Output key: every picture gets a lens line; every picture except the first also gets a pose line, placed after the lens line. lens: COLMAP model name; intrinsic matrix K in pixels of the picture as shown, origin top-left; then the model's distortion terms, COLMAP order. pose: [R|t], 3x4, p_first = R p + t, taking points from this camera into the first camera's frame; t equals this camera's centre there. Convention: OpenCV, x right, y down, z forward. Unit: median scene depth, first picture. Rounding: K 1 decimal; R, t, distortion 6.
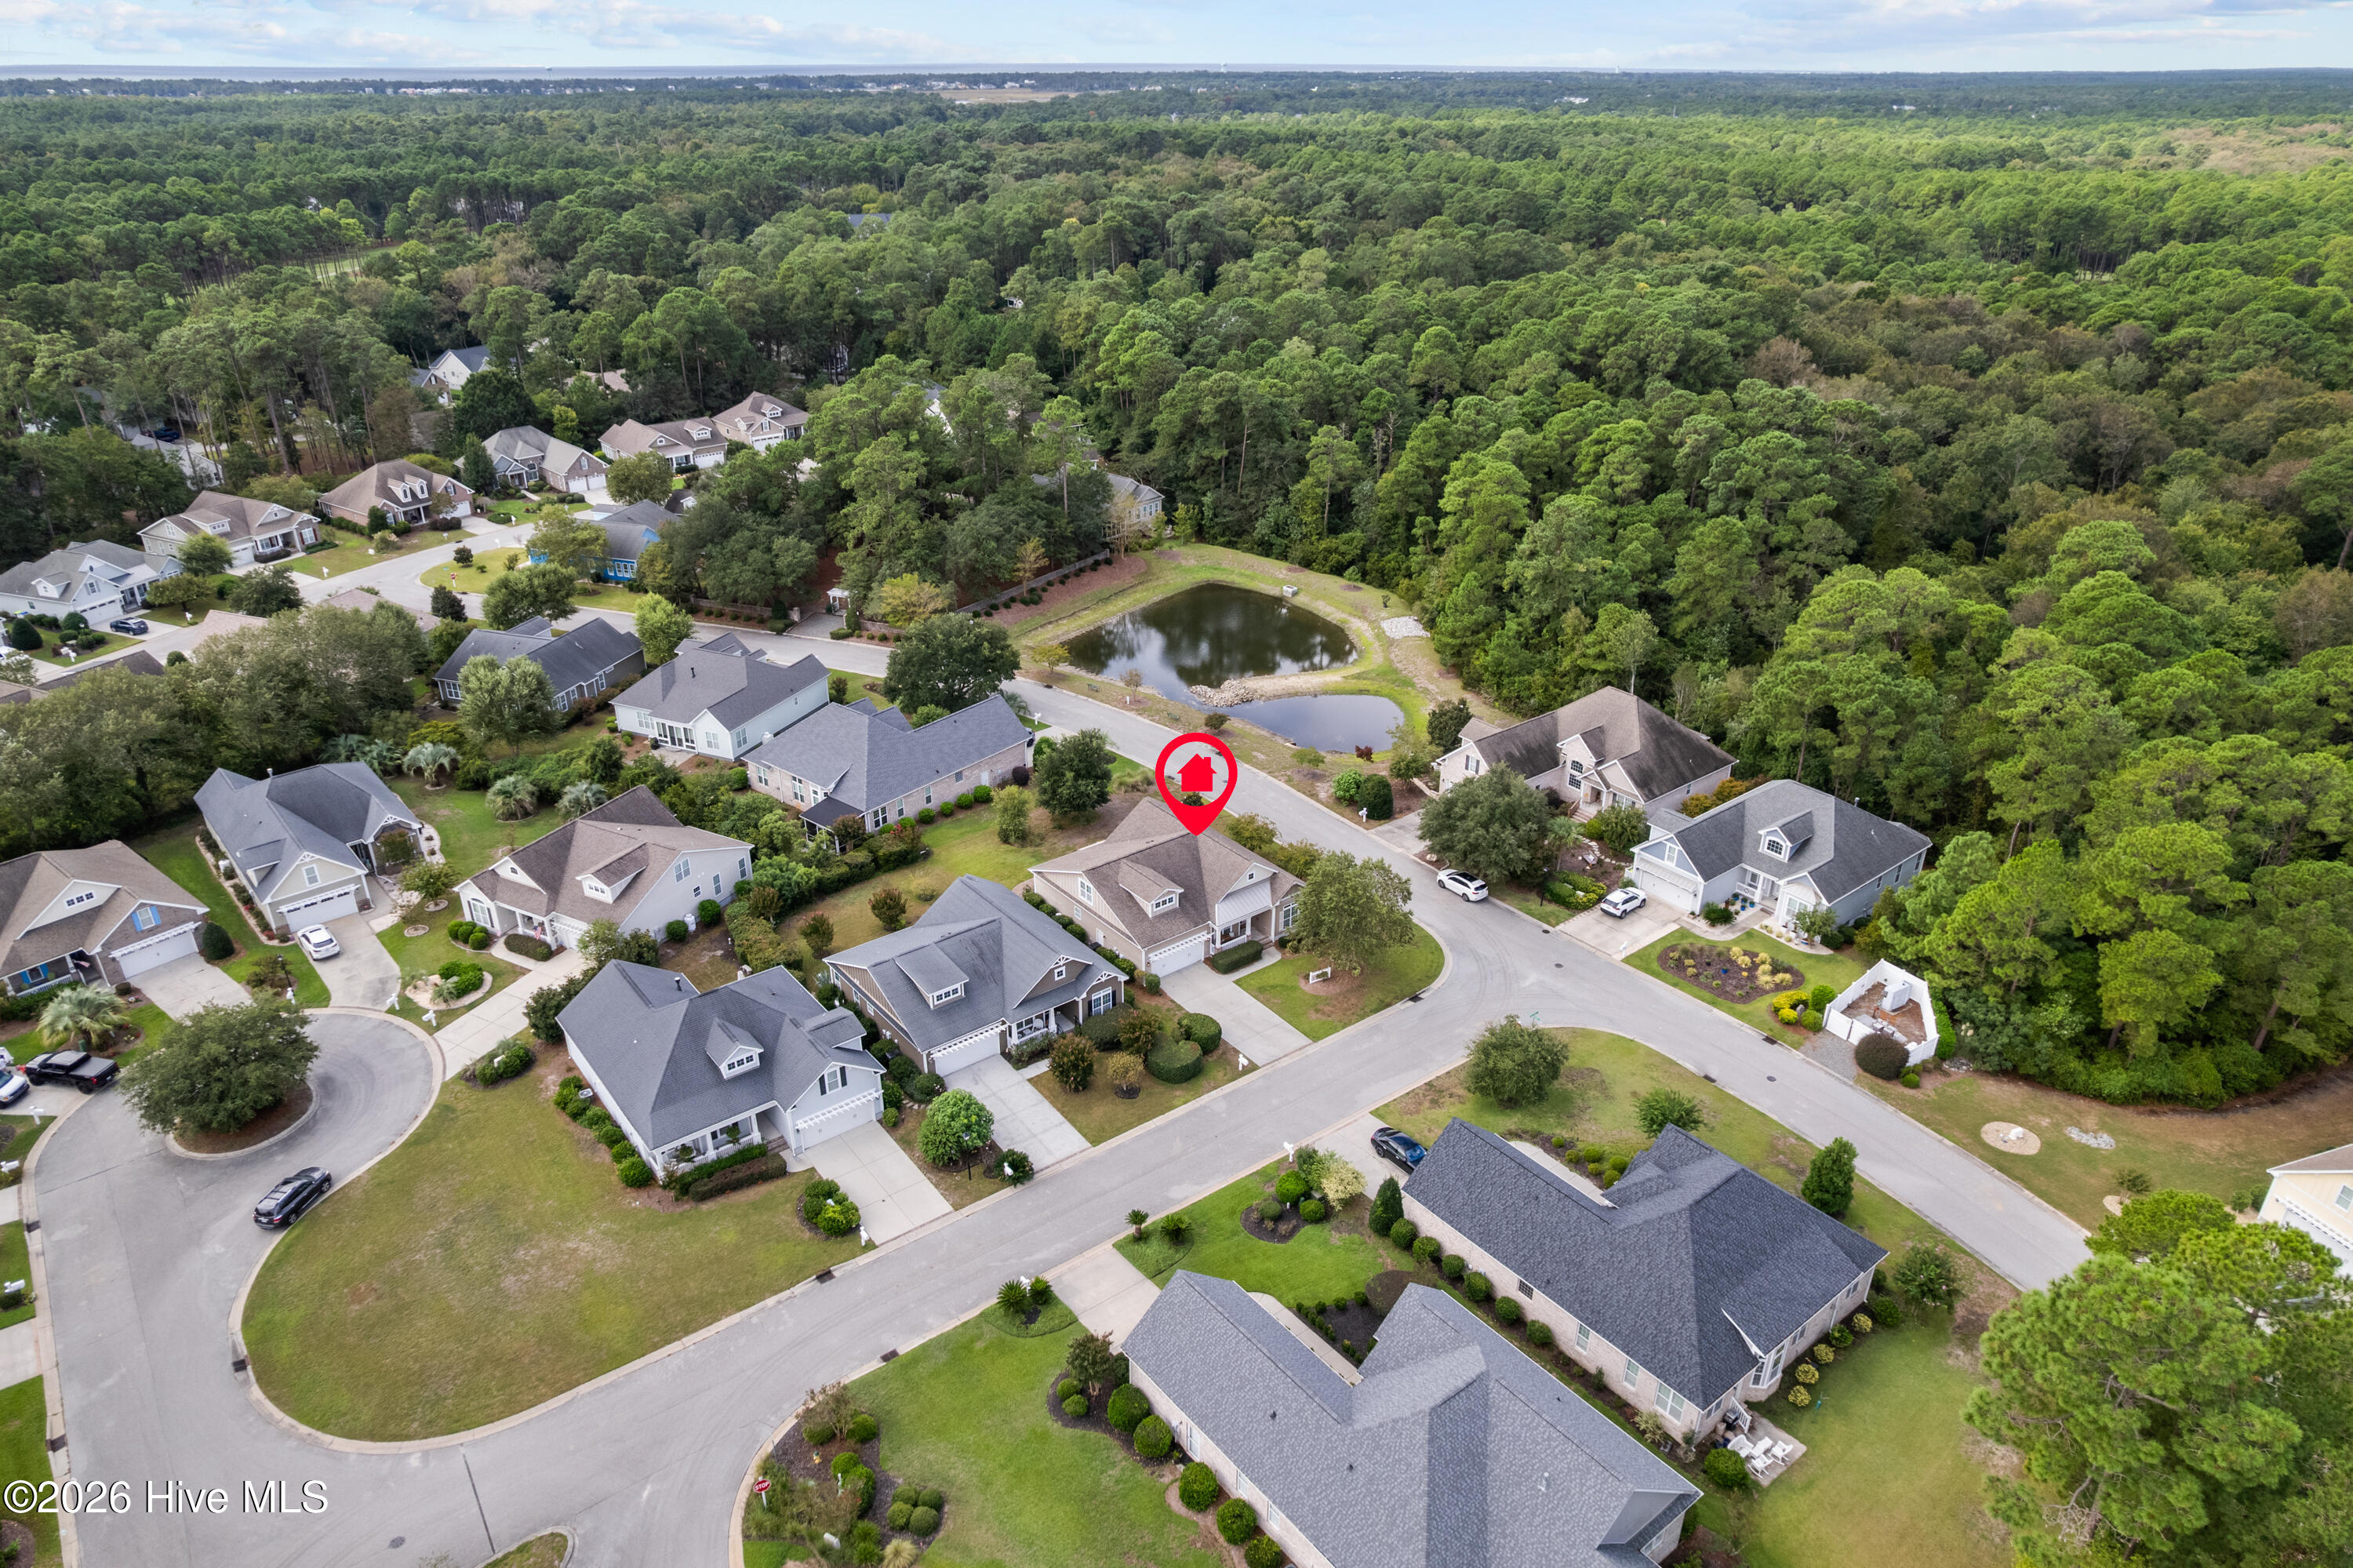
lens RADIAL K [[1509.0, 0, 1185.6], [0, 1509.0, 781.5], [0, 0, 1]] dist [-0.081019, 0.070251]
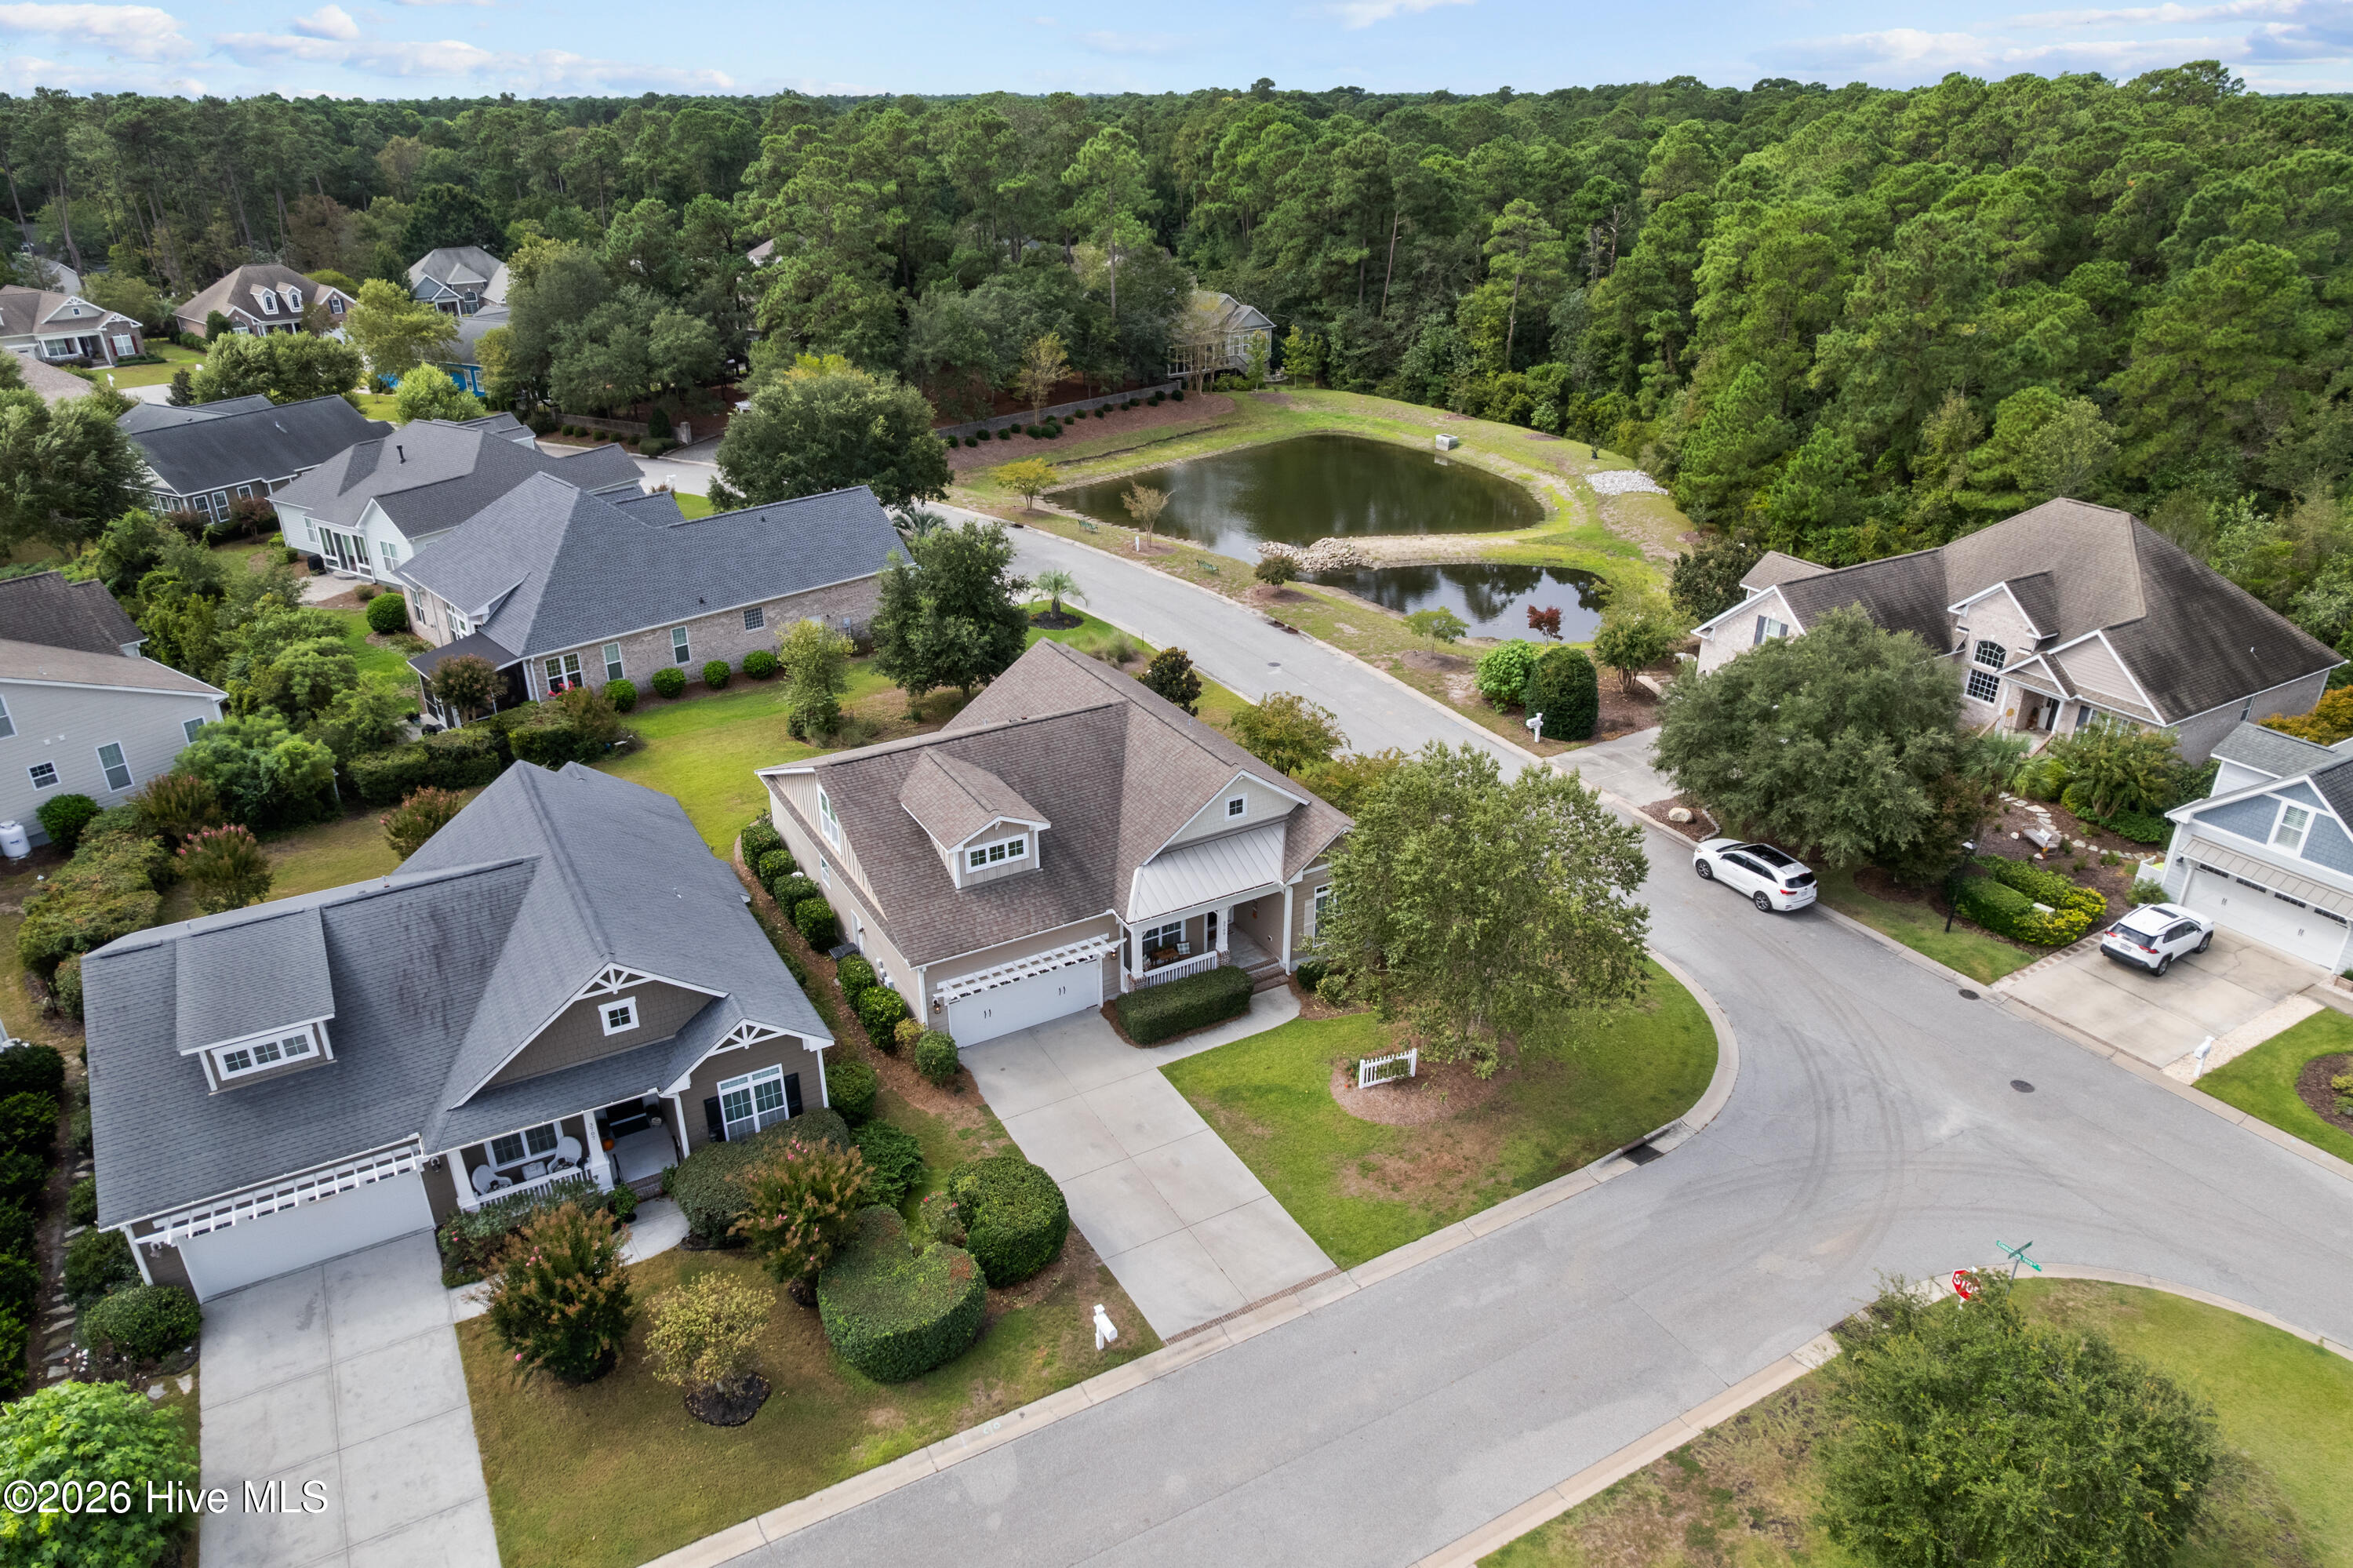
lens RADIAL K [[1509.0, 0, 1185.6], [0, 1509.0, 781.5], [0, 0, 1]] dist [-0.081019, 0.070251]
pose [[0.990781, 0.054838, -0.123877, 0.070547], [-0.057028, 0.998272, -0.014195, 0.055563], [0.122884, 0.021128, 0.992196, 0.530604]]
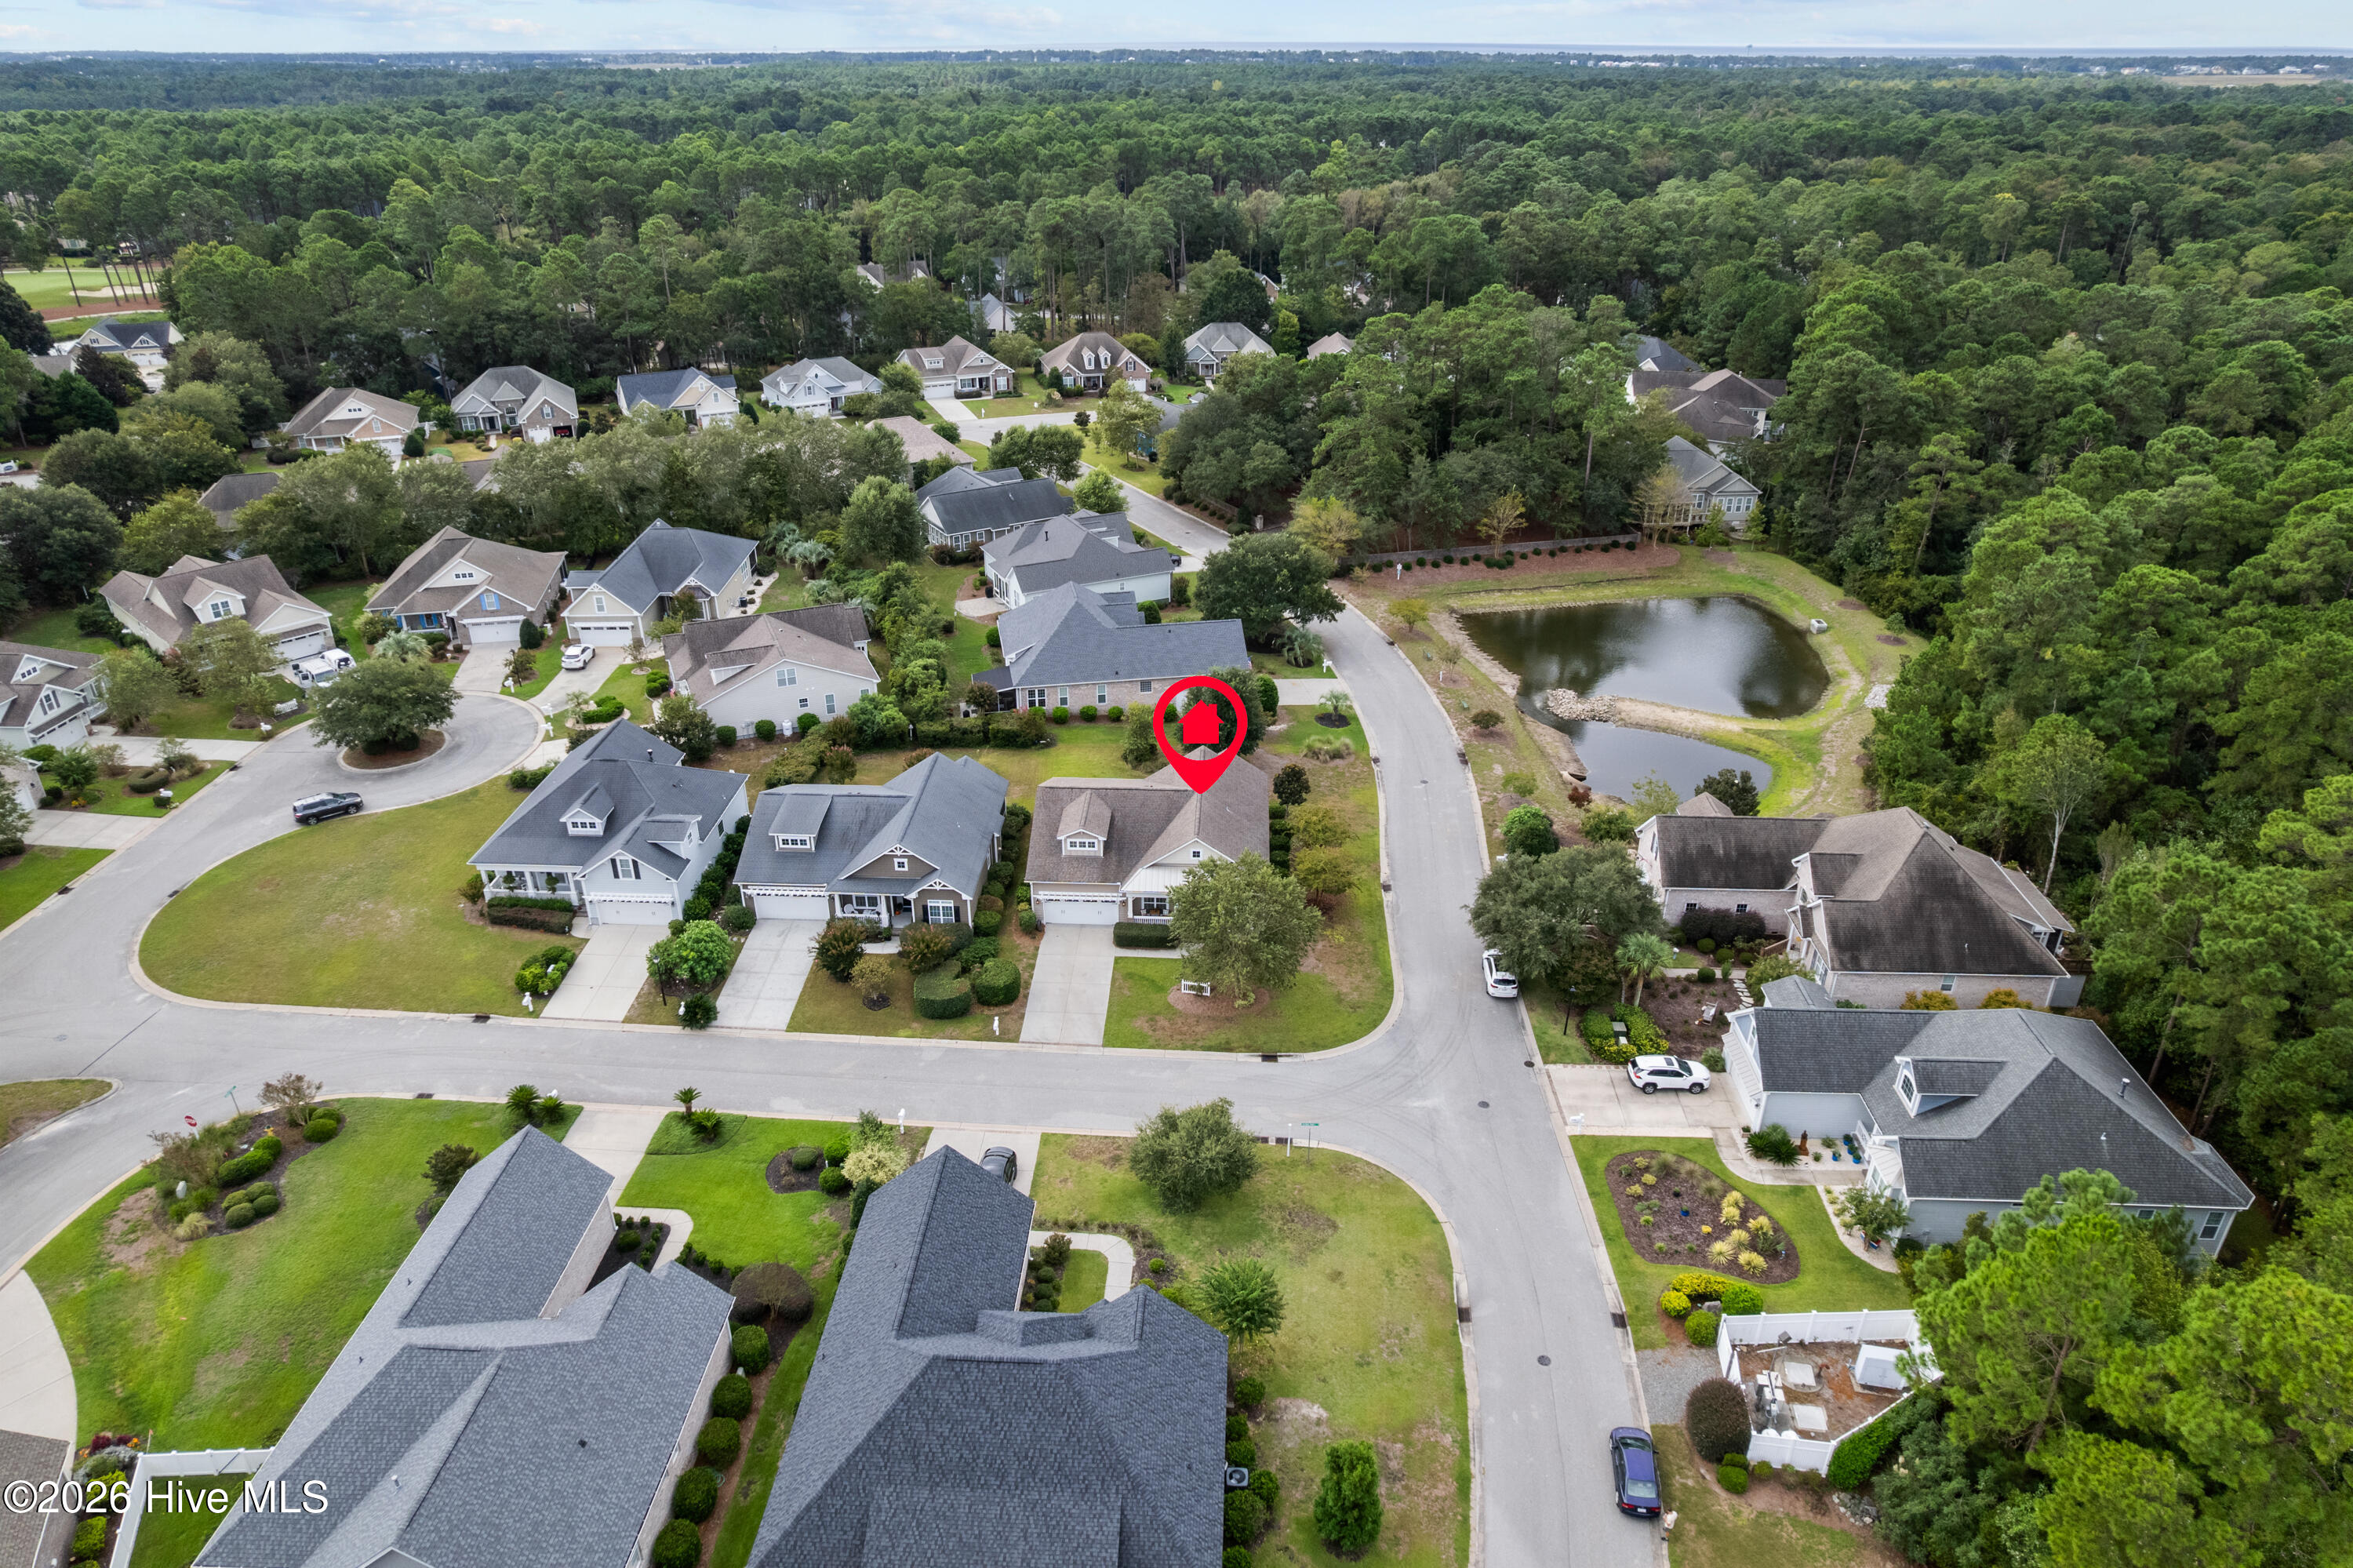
lens RADIAL K [[1509.0, 0, 1185.6], [0, 1509.0, 781.5], [0, 0, 1]] dist [-0.081019, 0.070251]
pose [[0.757227, 0.291634, -0.584429, 0.462692], [-0.285443, 0.952571, 0.105500, -0.056272], [0.587478, 0.086934, 0.804557, 0.275746]]
